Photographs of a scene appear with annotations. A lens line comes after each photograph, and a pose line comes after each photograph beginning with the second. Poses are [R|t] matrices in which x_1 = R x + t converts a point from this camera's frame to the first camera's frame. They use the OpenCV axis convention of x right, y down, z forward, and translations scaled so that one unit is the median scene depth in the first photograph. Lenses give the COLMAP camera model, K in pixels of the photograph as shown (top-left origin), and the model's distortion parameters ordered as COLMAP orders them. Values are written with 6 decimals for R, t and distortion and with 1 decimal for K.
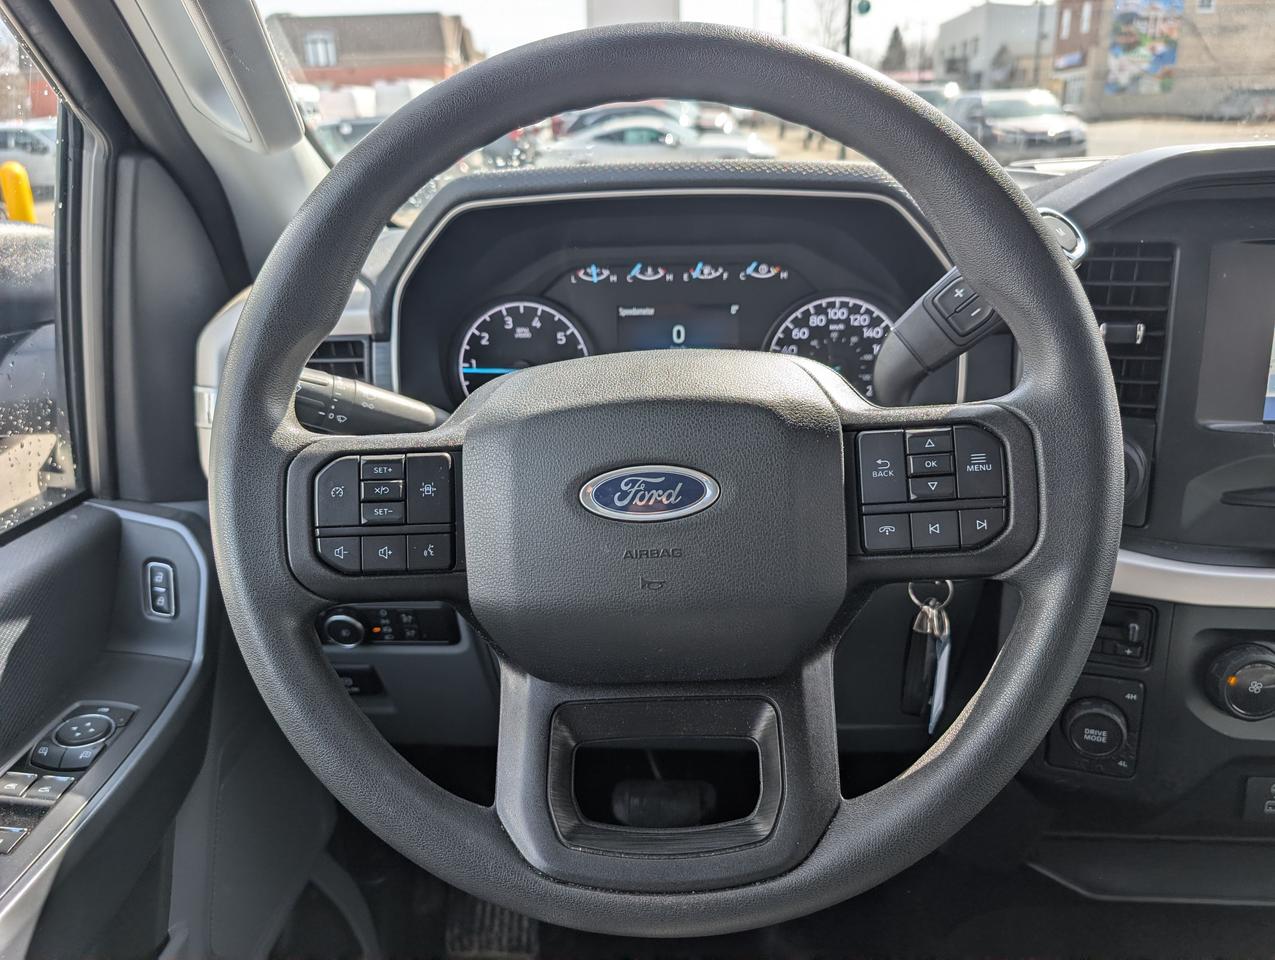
lens RADIAL K [[935.3, 0, 634.5], [0, 935.3, 503.7], [0, 0, 1]] dist [0.026975, -0.043457]
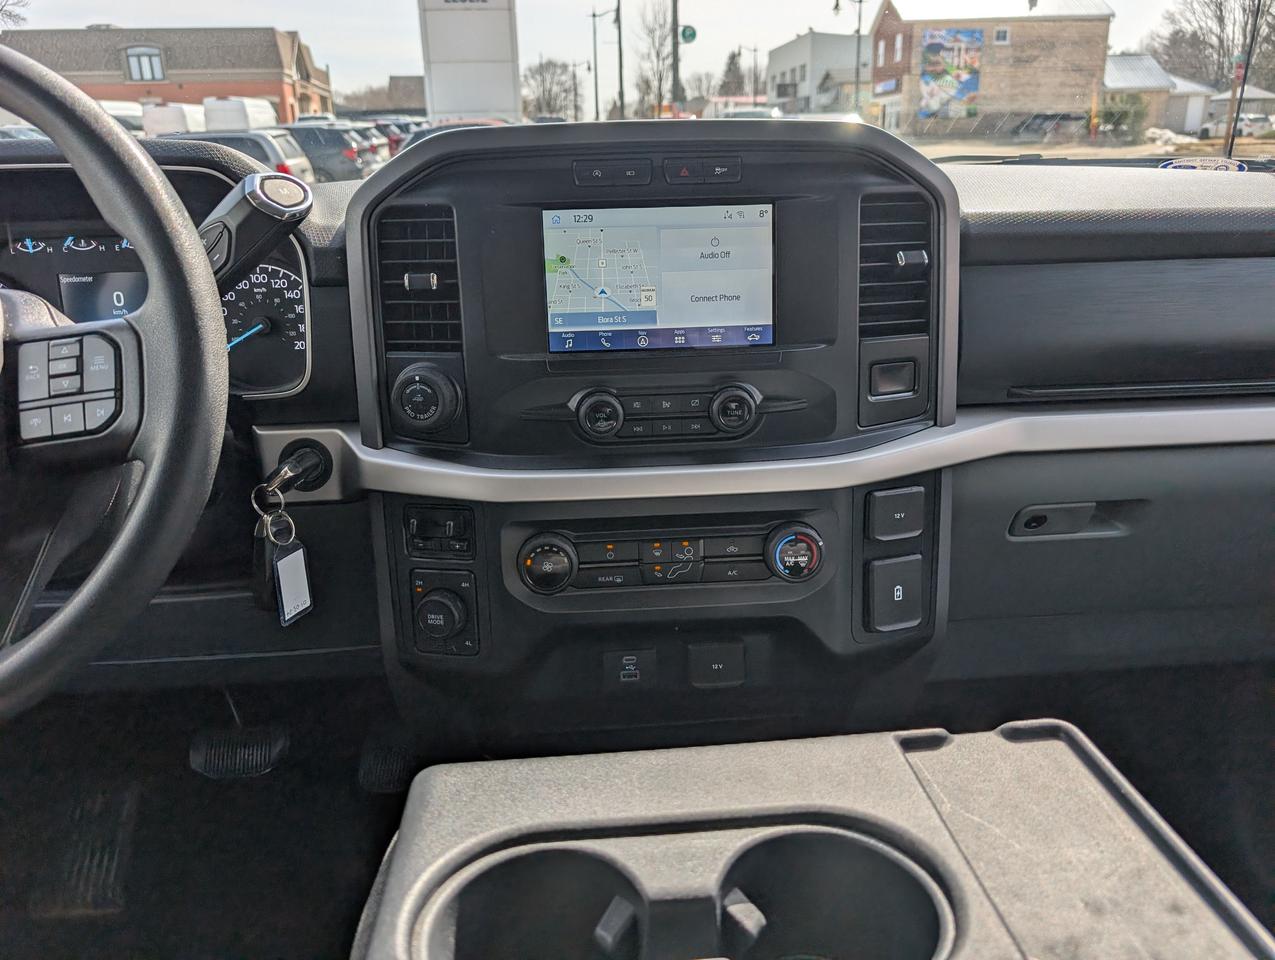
lens RADIAL K [[936.1, 0, 637.5], [0, 936.1, 480.0], [0, 0, 1]] dist [-0.003703, -0.001807]
pose [[0.988511, -0.044628, 0.144407, 0.496677], [0.050150, 0.998134, -0.034825, 0.106381], [-0.142584, 0.041667, 0.988905, -0.186658]]
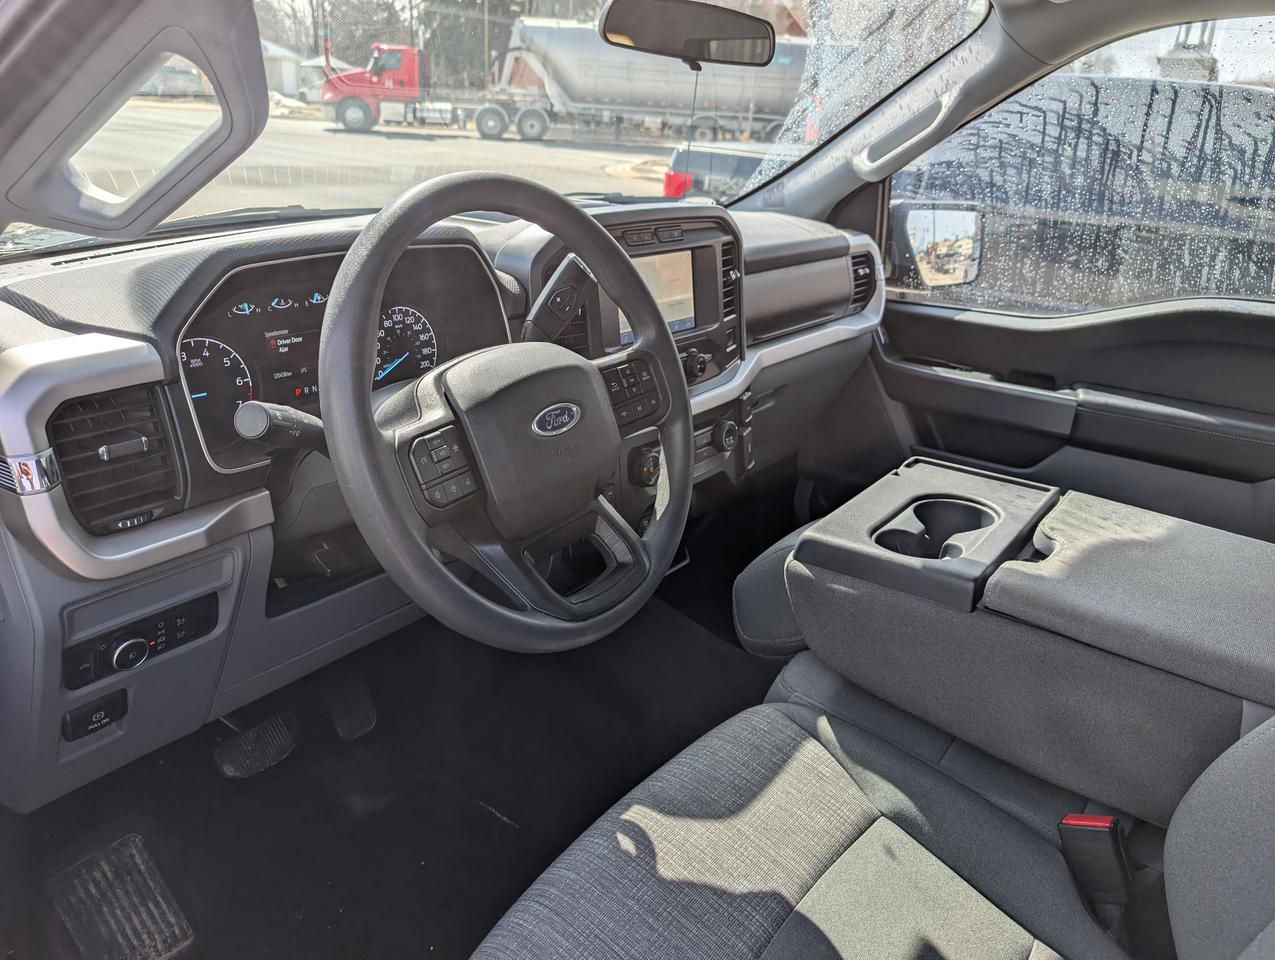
lens RADIAL K [[918.2, 0, 637.5], [0, 918.2, 480.0], [0, 0, 1]] dist [0.012717, -0.000717]
pose [[0.533202, -0.258435, 0.805547, -0.828193], [0.246929, 0.958276, 0.143988, -0.070140], [-0.809149, 0.122138, 0.574770, -0.123783]]
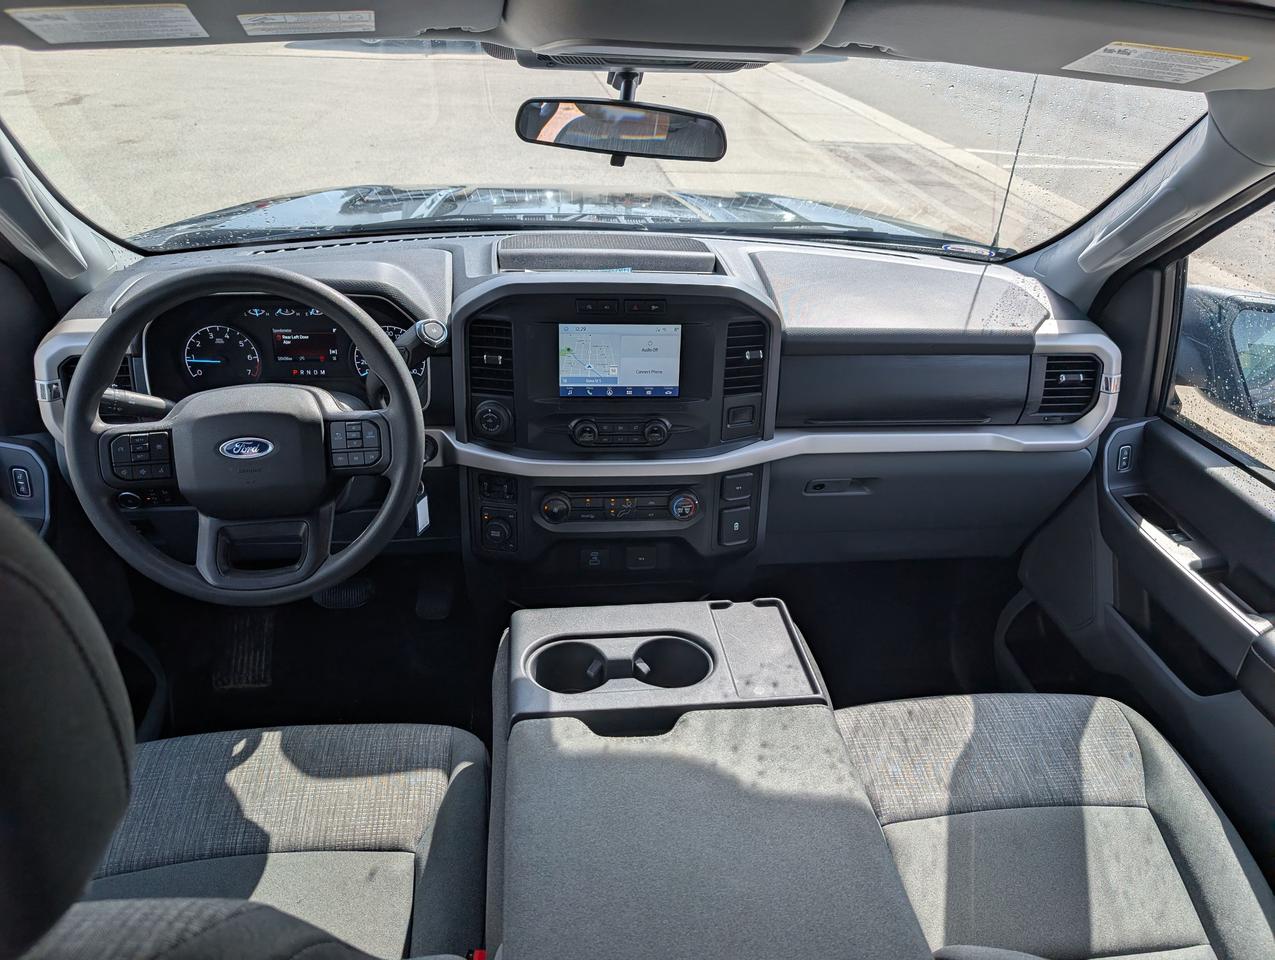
lens RADIAL K [[922.9, 0, 659.8], [0, 922.9, 483.3], [0, 0, 1]] dist [0.000814, -0.003738]
pose [[0.974794, -0.033974, 0.220505, 0.333659], [0.003183, 0.990355, 0.138515, -0.156966], [-0.223084, -0.134322, 0.965500, -1.058539]]
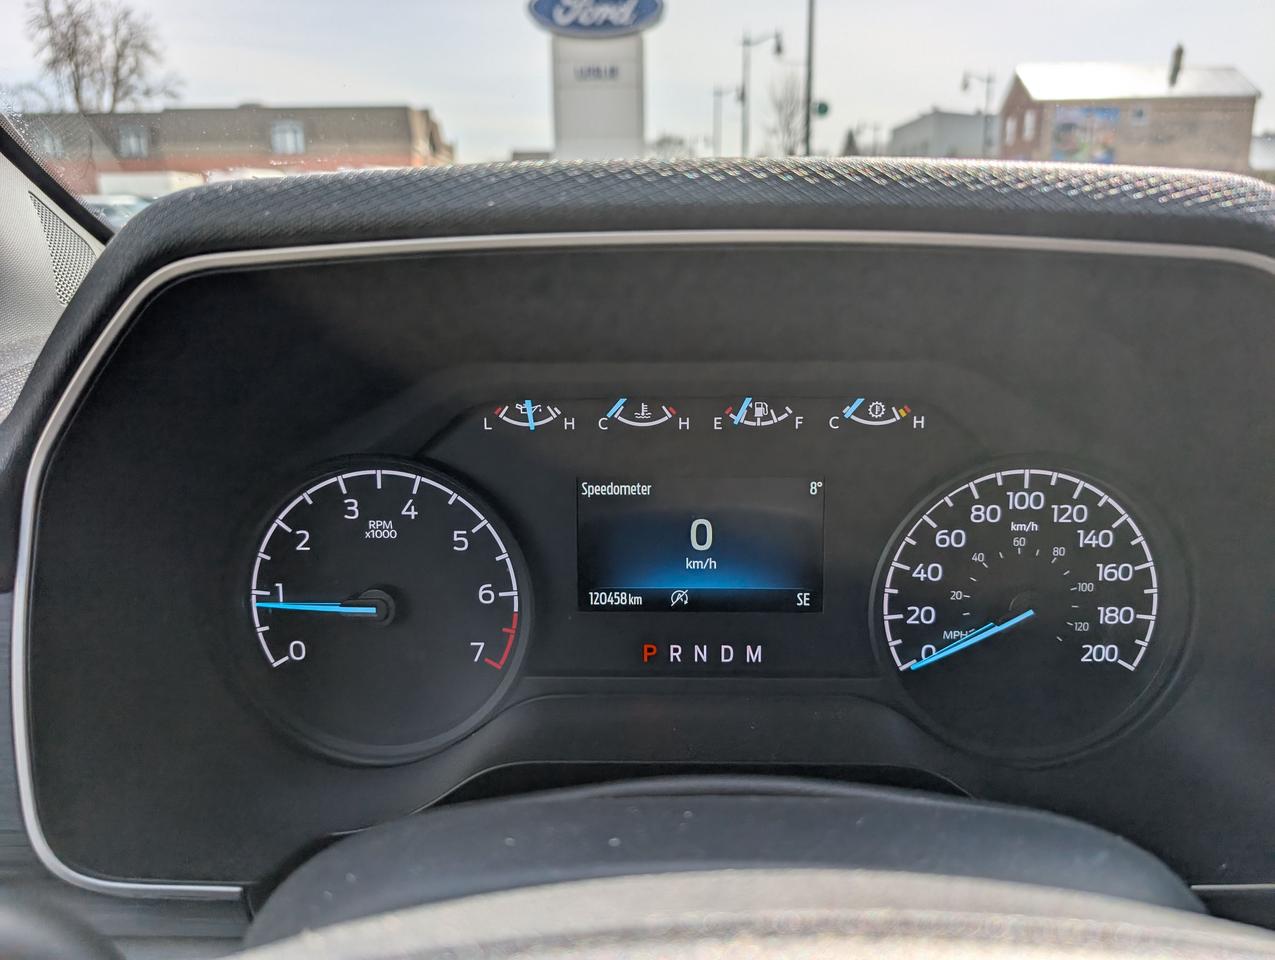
lens RADIAL K [[954.0, 0, 637.5], [0, 954.0, 480.0], [0, 0, 1]] dist [-0.017634, -0.010058]
pose [[0.999058, 0.007317, 0.042764, -0.007954], [-0.002447, 0.993611, -0.112832, -0.156078], [-0.043316, 0.112621, 0.992693, 0.511672]]
